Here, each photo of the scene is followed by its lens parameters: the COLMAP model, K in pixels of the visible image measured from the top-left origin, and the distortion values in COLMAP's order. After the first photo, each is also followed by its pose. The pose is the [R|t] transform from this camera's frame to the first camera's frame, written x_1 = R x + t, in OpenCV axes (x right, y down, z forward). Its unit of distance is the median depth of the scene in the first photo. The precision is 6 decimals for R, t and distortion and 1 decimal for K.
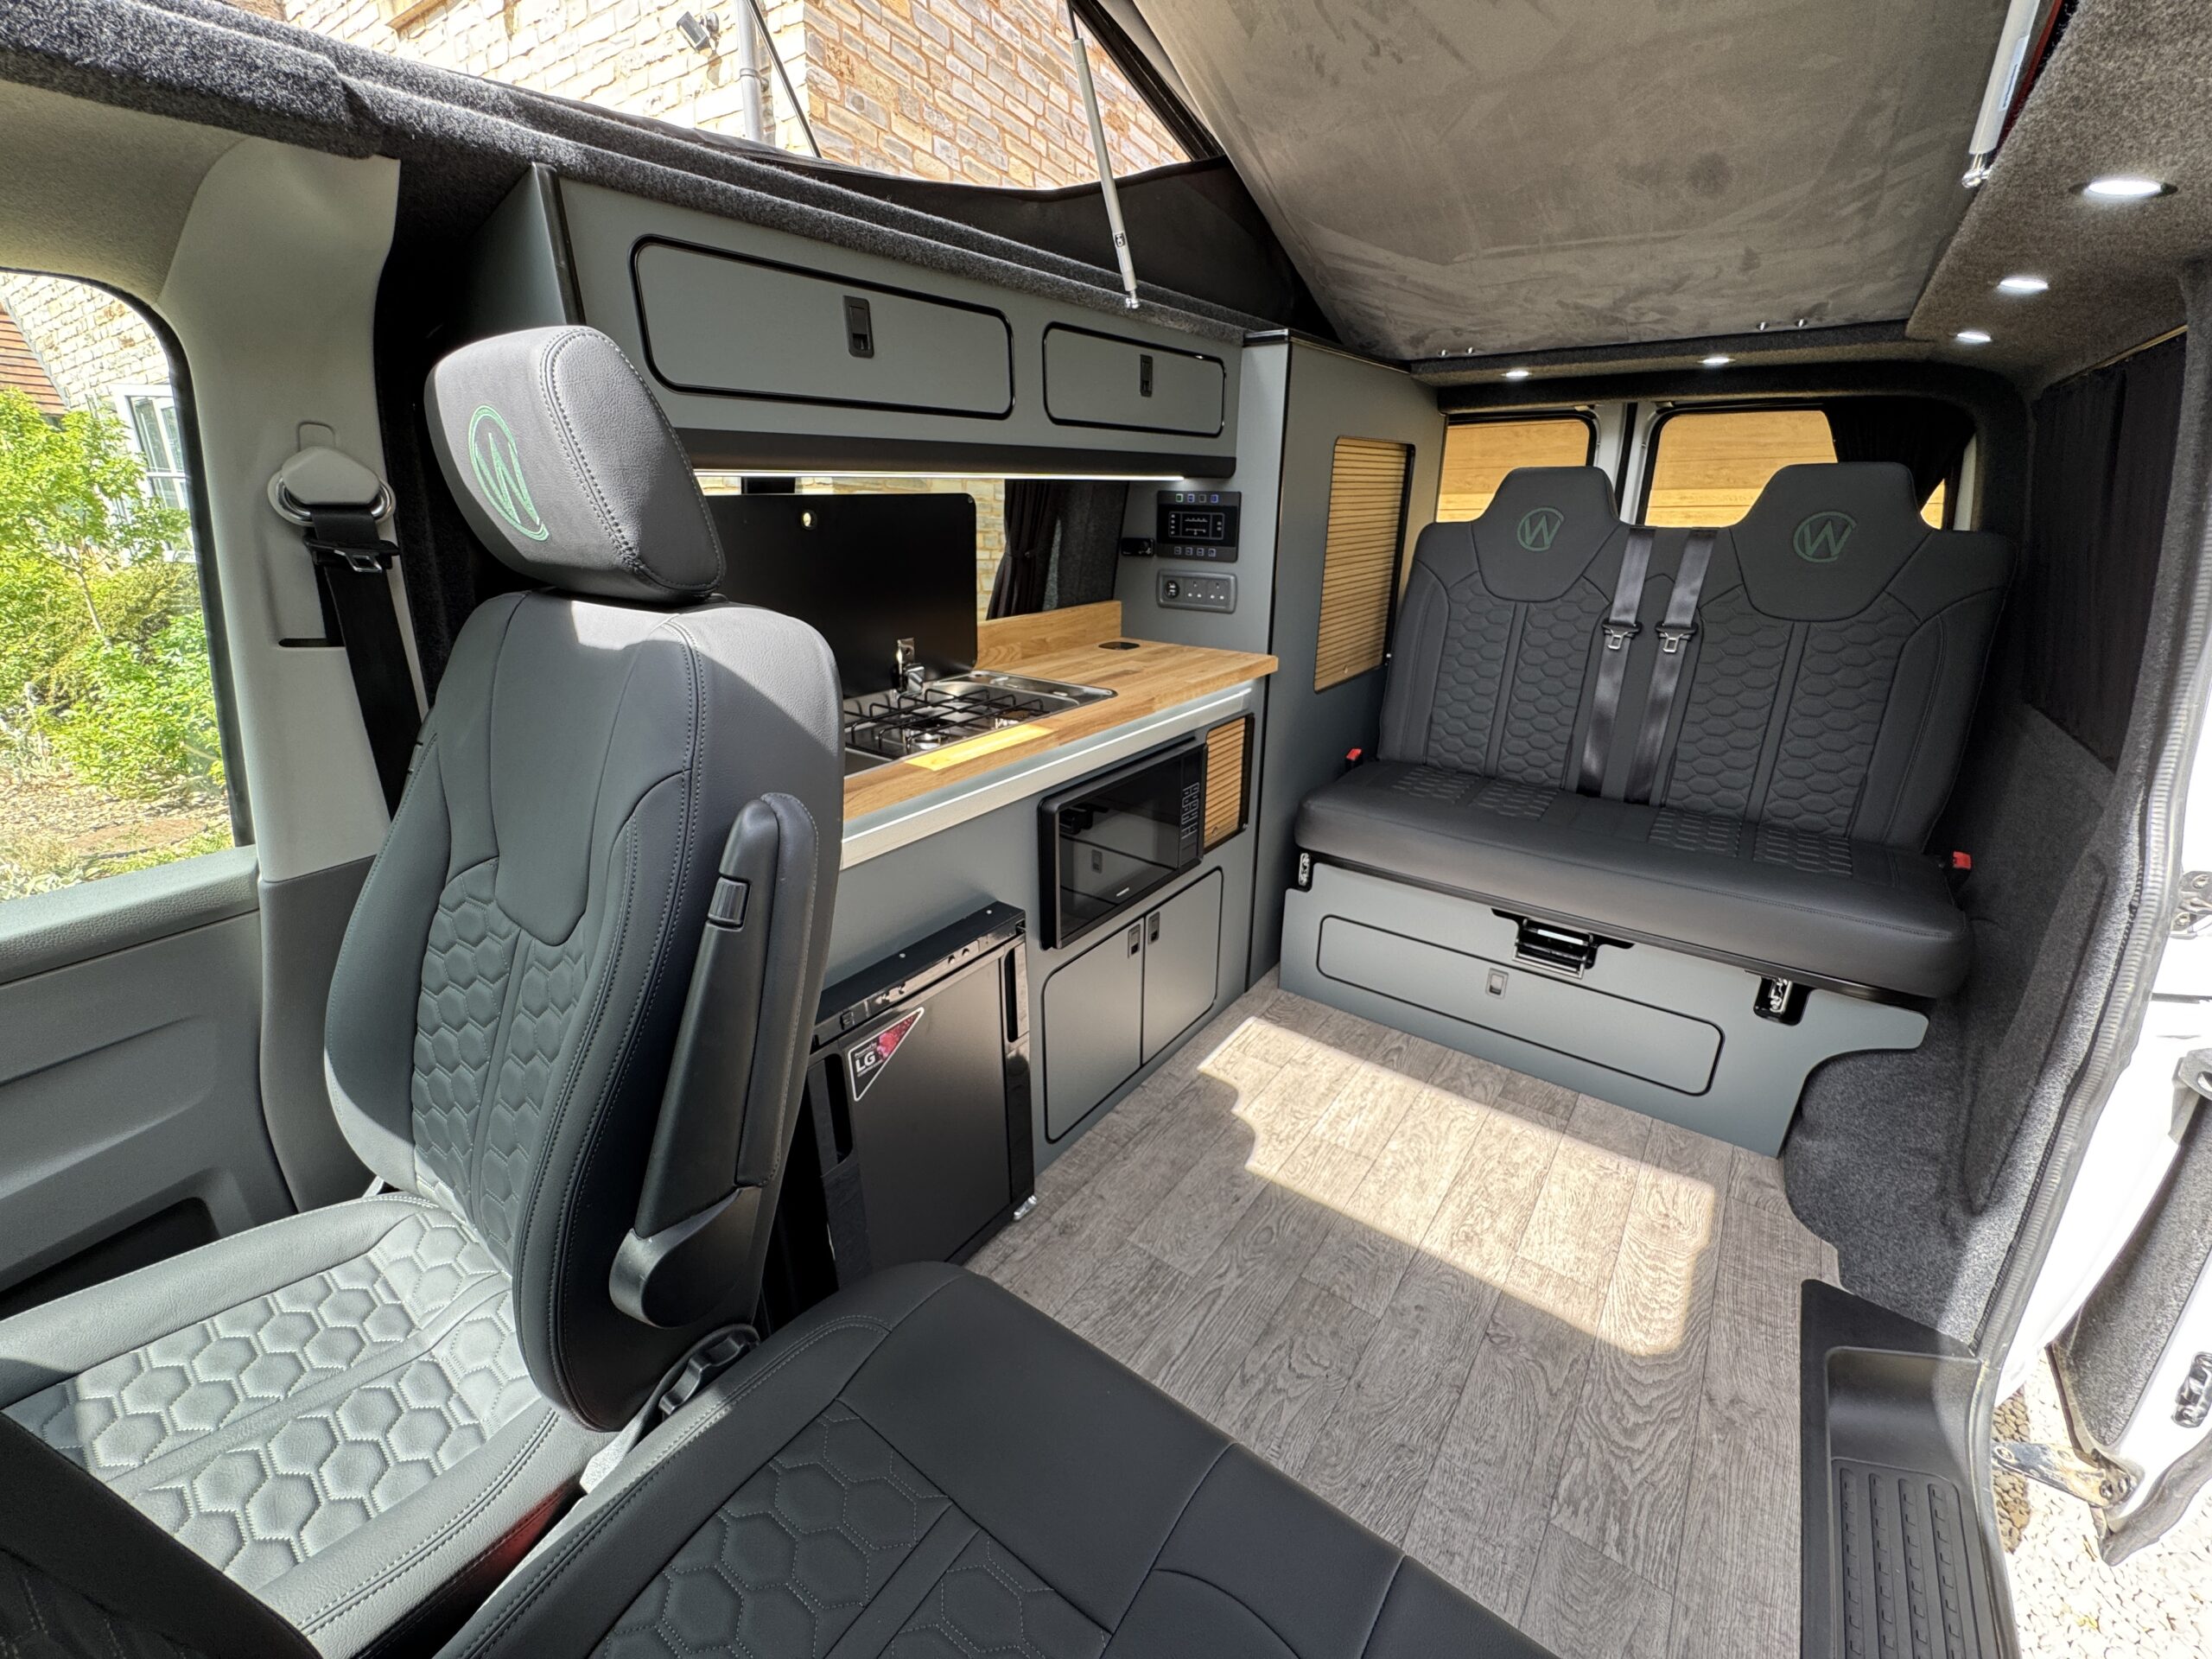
lens RADIAL K [[887.9, 0, 1103.4], [0, 887.9, 827.6], [0, 0, 1]] dist [-0.003547, 0.000349]
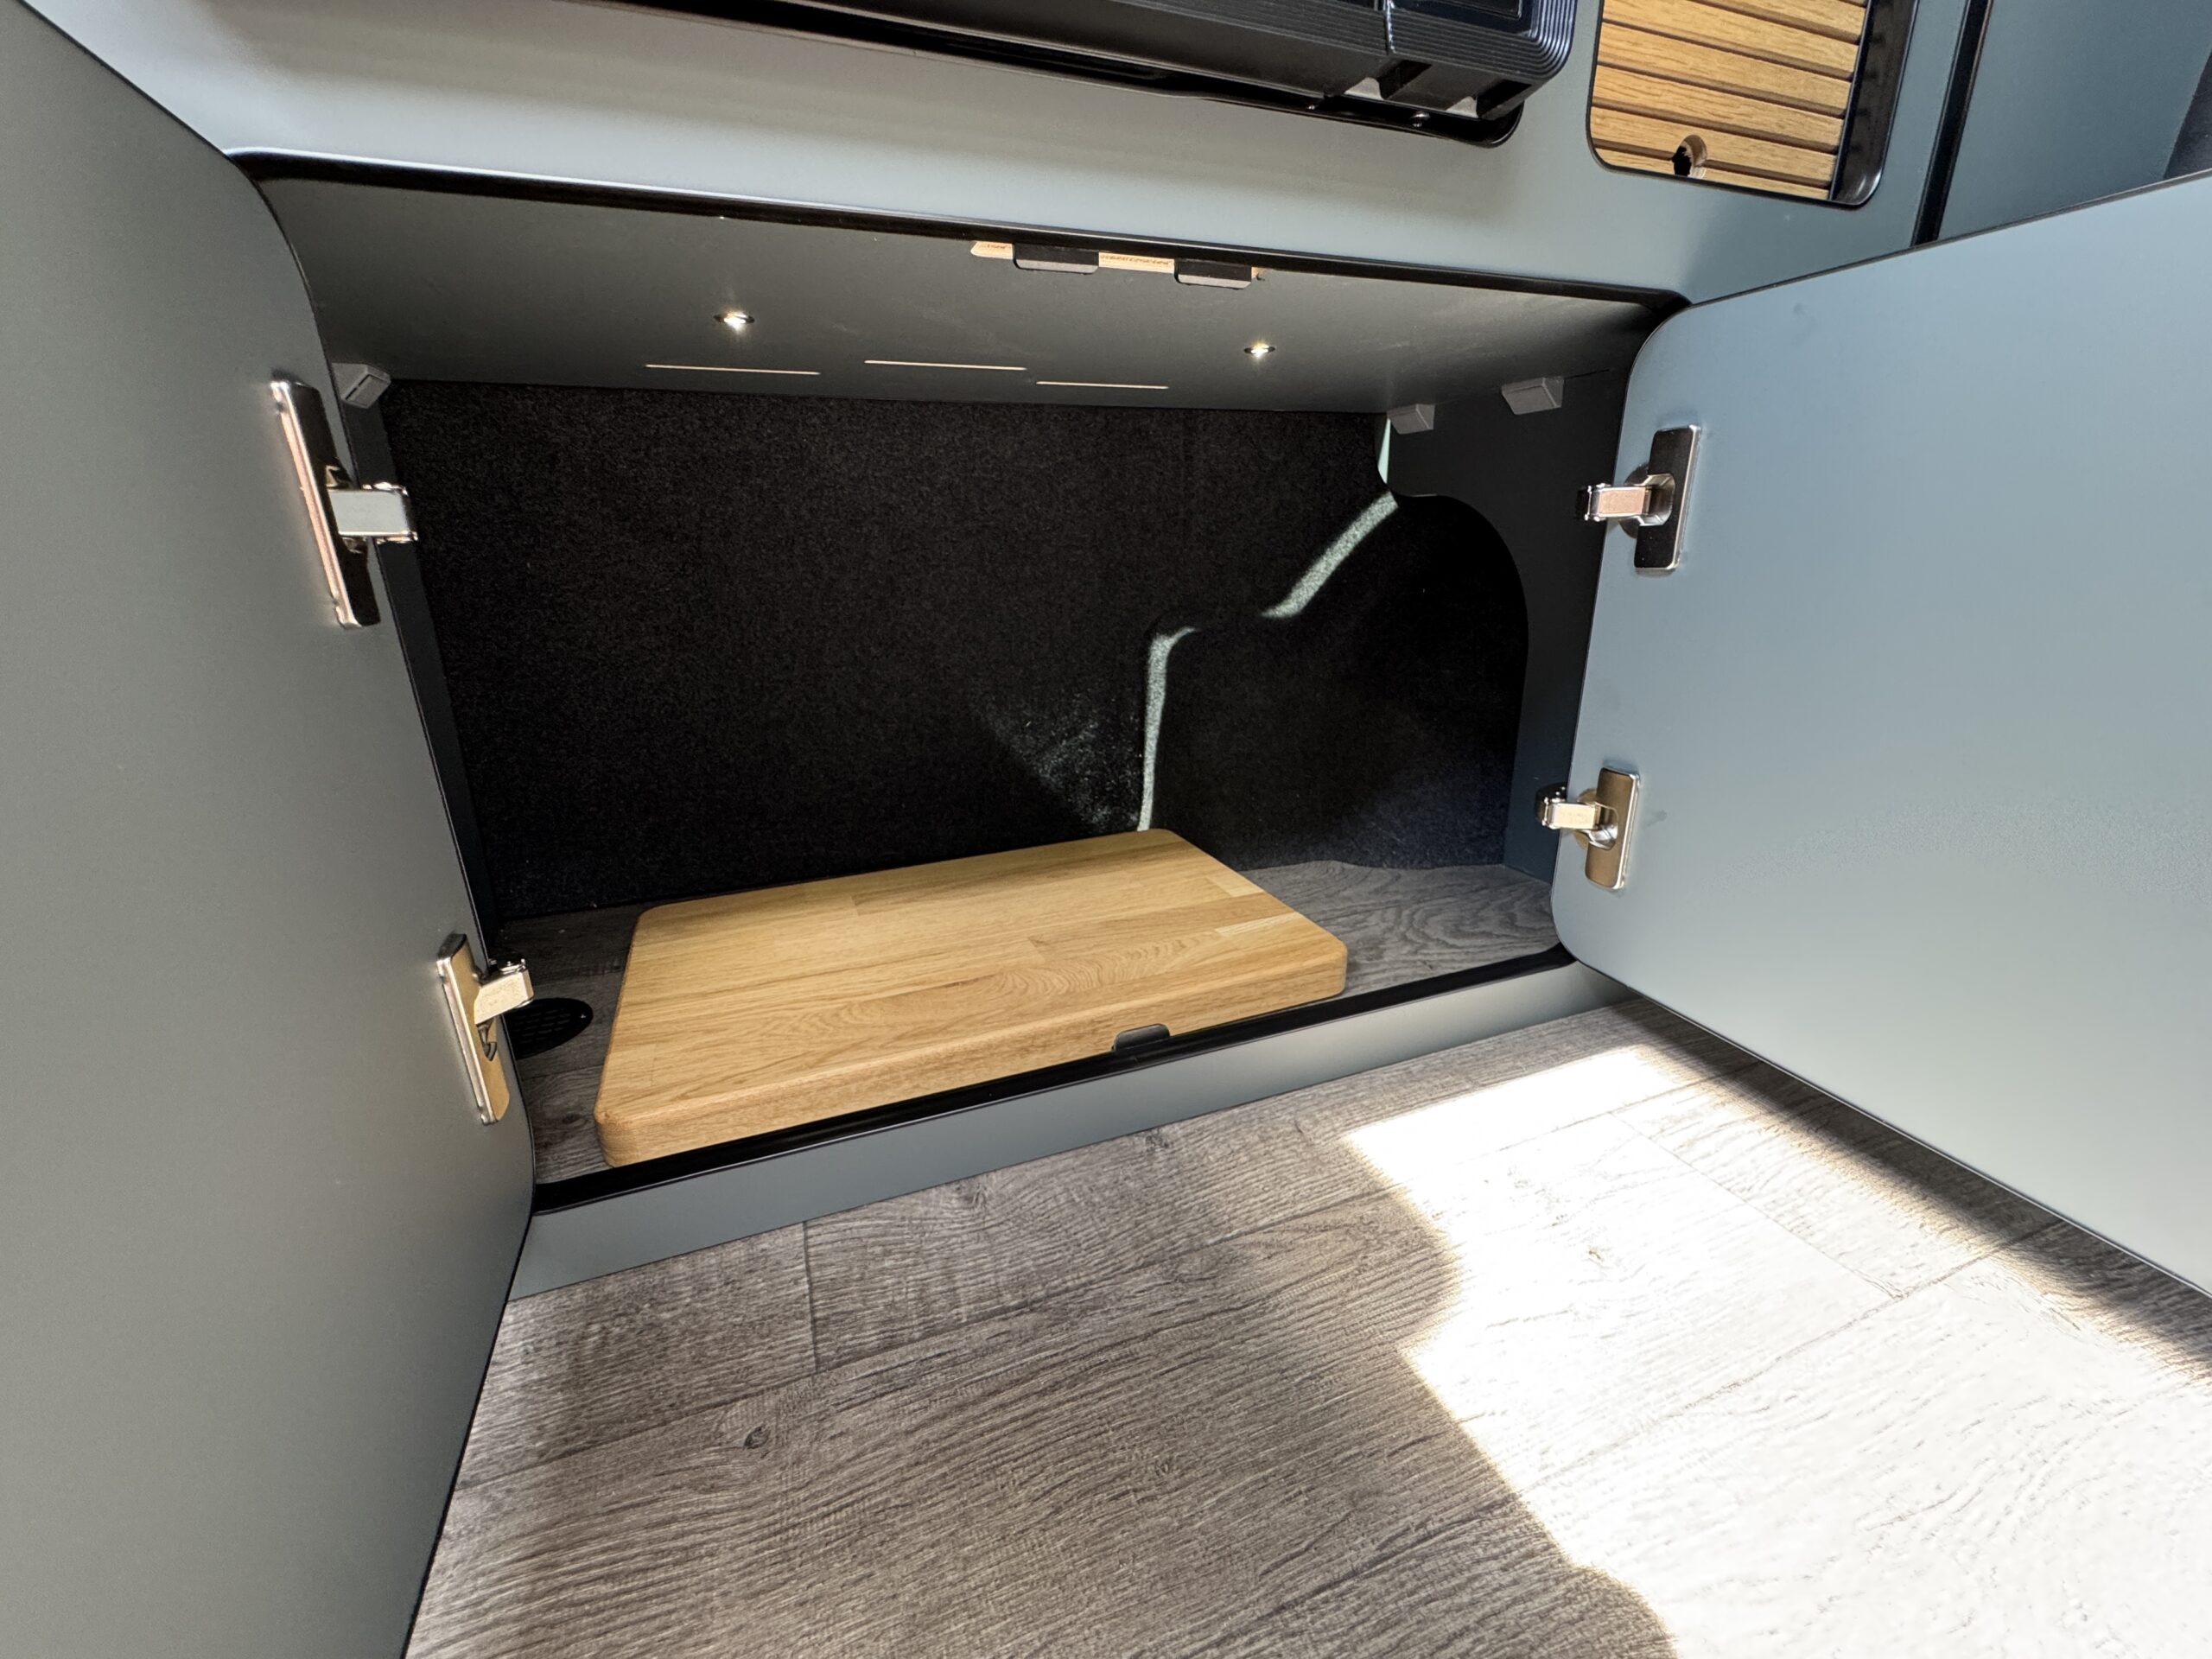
lens RADIAL K [[887.9, 0, 1104.7], [0, 887.9, 831.9], [0, 0, 1]] dist [-0.003547, 0.000349]
pose [[0.850223, 0.150200, -0.504540, 0.161461], [-0.172184, 0.985060, 0.003095, 0.235136], [0.497467, 0.084243, 0.863383, 0.869428]]
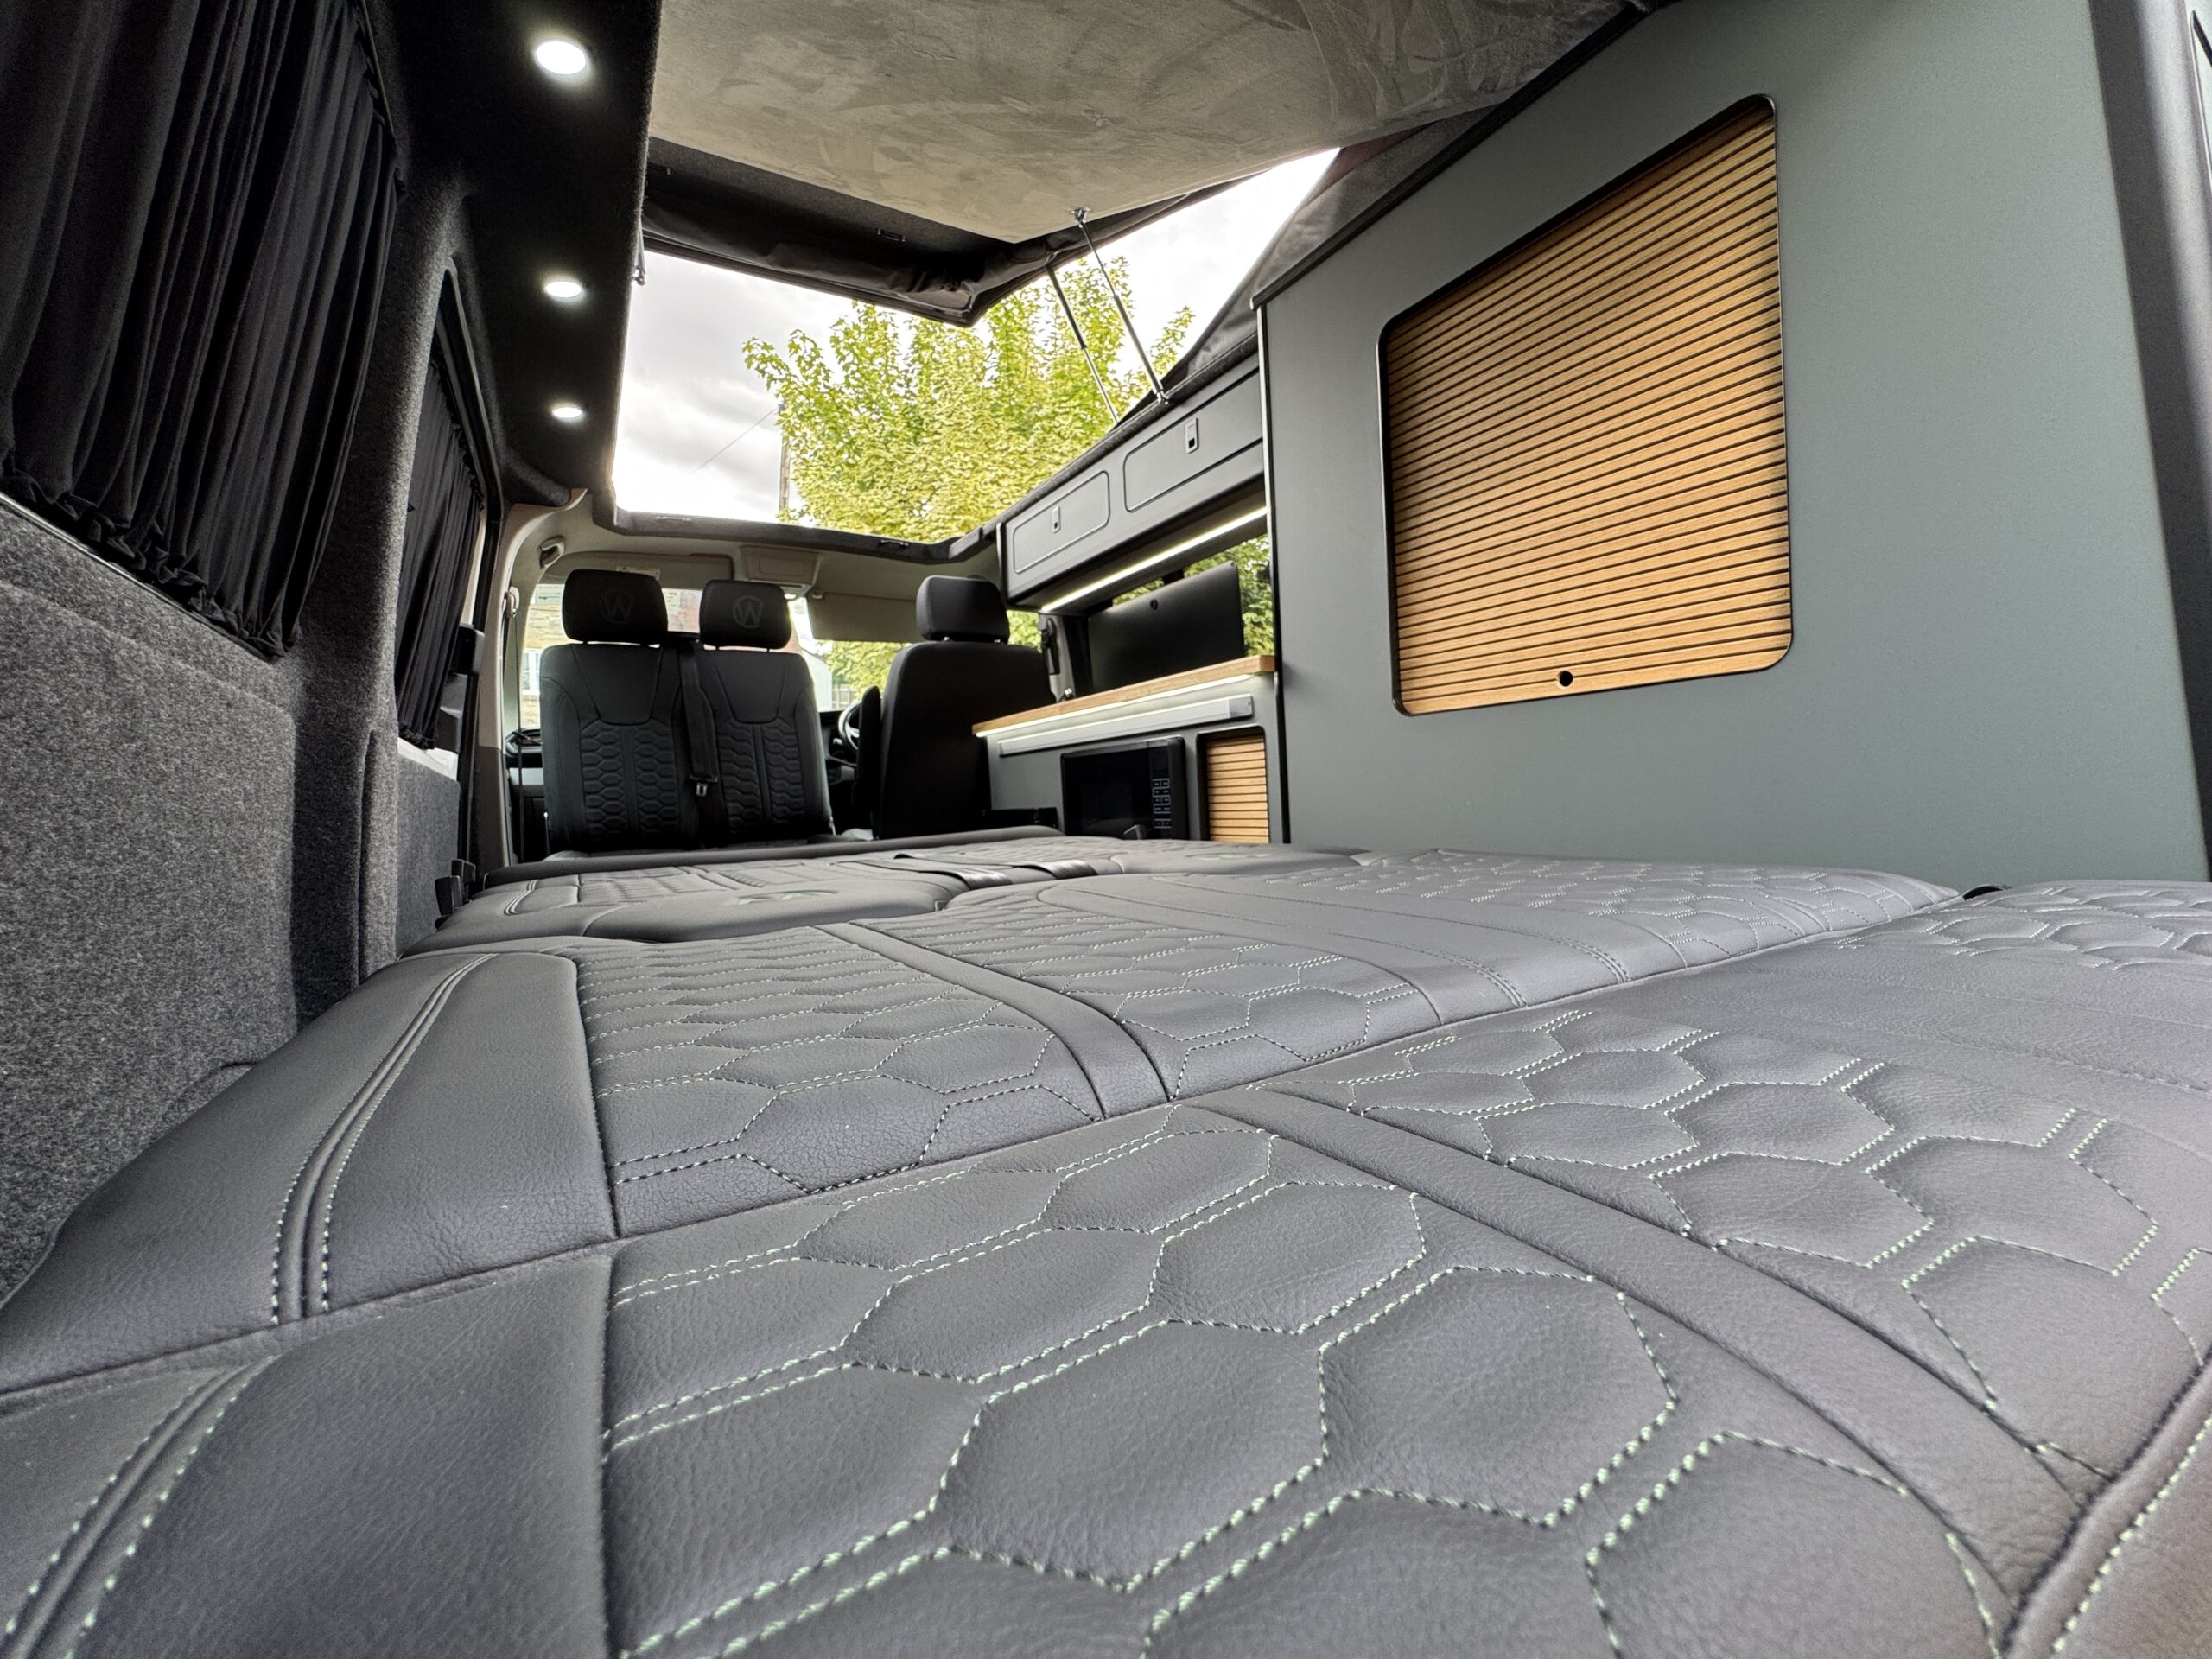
lens RADIAL K [[887.9, 0, 1099.9], [0, 887.9, 825.1], [0, 0, 1]] dist [-0.003547, 0.000349]
pose [[-0.381872, 0.052578, -0.922719, 1.148853], [-0.286337, 0.942526, 0.172209, -0.161884], [0.878741, 0.329970, -0.344869, 1.363348]]
